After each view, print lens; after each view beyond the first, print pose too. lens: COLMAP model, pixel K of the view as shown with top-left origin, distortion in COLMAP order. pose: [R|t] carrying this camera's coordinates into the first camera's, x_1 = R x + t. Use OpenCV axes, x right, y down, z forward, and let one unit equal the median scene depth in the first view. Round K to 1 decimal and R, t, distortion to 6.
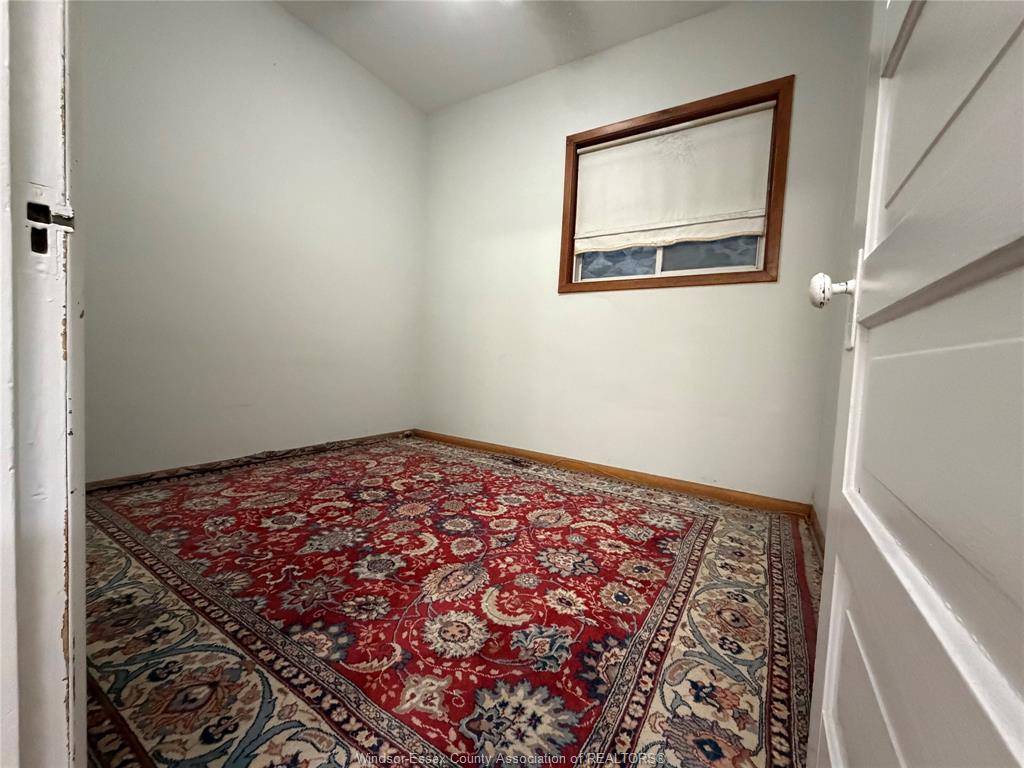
lens RADIAL K [[411.4, 0, 508.8], [0, 411.4, 383.2], [0, 0, 1]] dist [-0.002054, 0.000785]
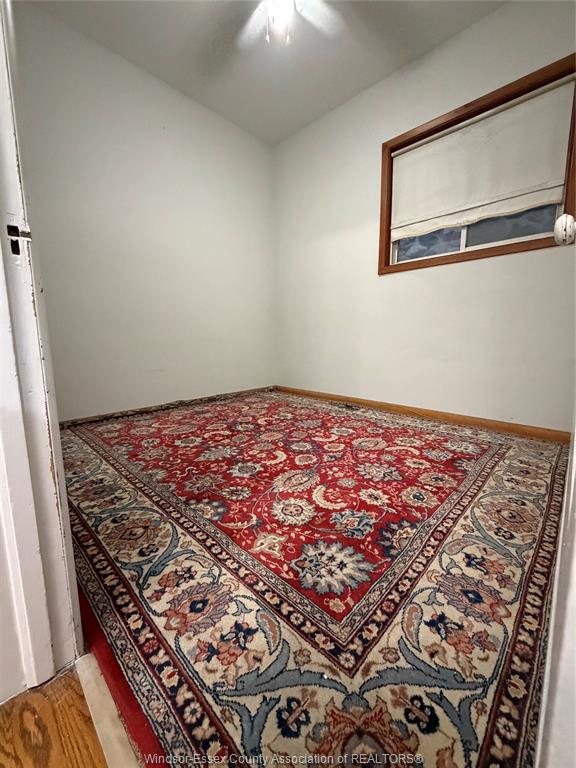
lens RADIAL K [[308.5, 0, 289.8], [0, 308.5, 382.2], [0, 0, 1]] dist [-0.002054, 0.000785]
pose [[0.978203, -0.027358, -0.205840, 0.082440], [0.043862, 0.996139, 0.076049, 0.056175], [0.202965, -0.083420, 0.975626, -0.030362]]
